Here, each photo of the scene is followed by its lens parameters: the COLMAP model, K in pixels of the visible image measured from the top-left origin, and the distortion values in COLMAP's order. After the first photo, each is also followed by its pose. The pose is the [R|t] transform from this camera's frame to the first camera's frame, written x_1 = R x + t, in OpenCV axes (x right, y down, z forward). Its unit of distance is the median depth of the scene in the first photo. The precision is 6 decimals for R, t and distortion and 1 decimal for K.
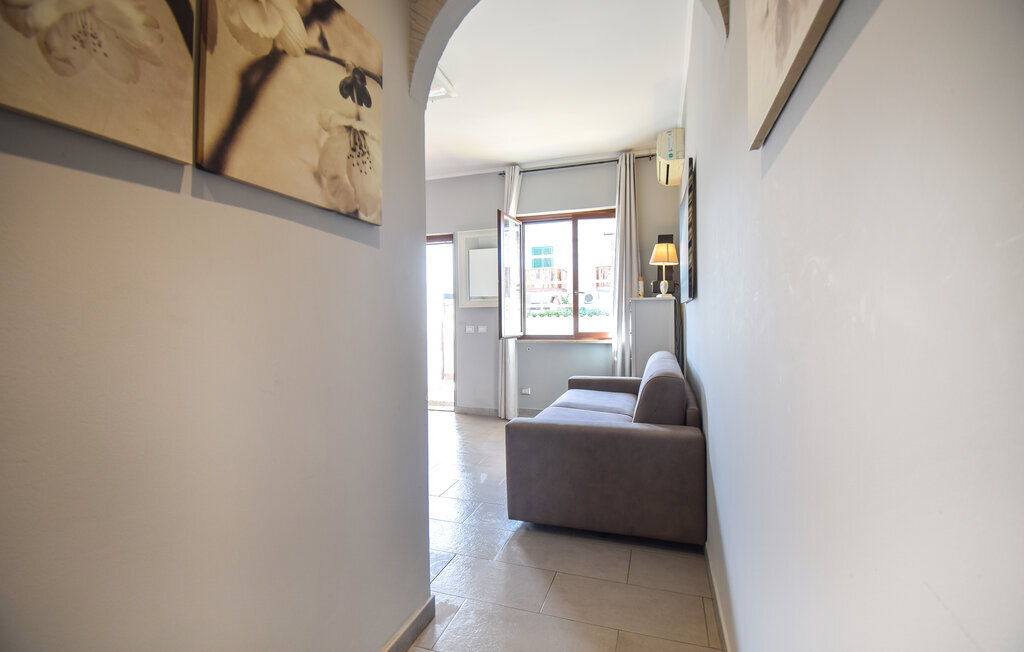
lens RADIAL K [[477.7, 0, 500.8], [0, 477.7, 307.0], [0, 0, 1]] dist [0.070248, -0.053608]
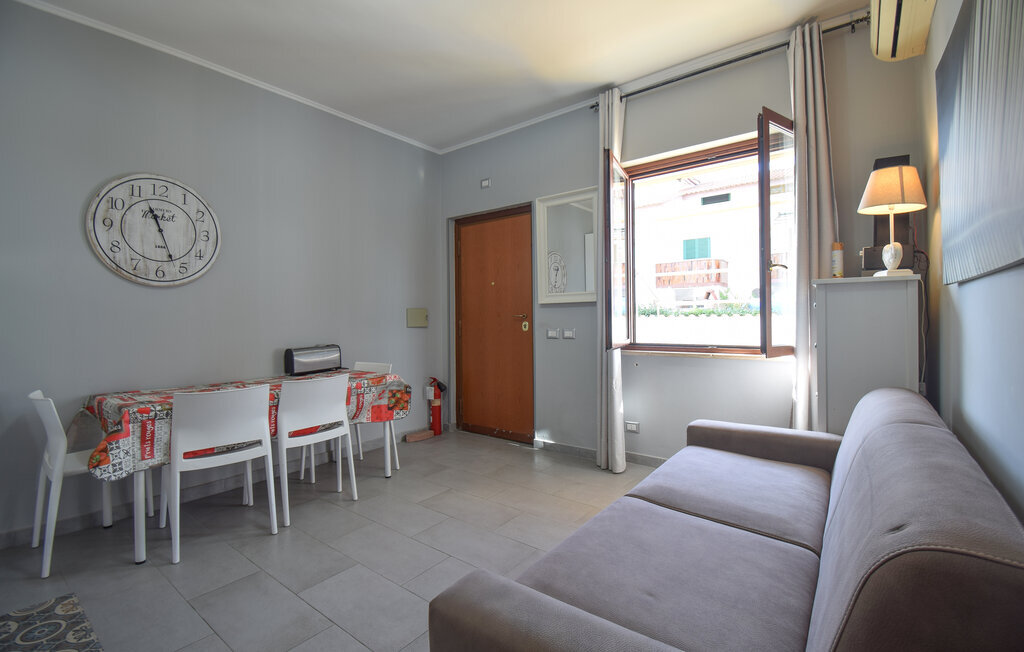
lens RADIAL K [[477.7, 0, 500.8], [0, 477.7, 307.0], [0, 0, 1]] dist [0.070248, -0.053608]
pose [[0.951039, -0.007194, -0.308986, 0.096739], [0.007498, 0.999972, -0.000202, 0.007247], [0.308979, -0.002124, 0.951067, 0.346126]]
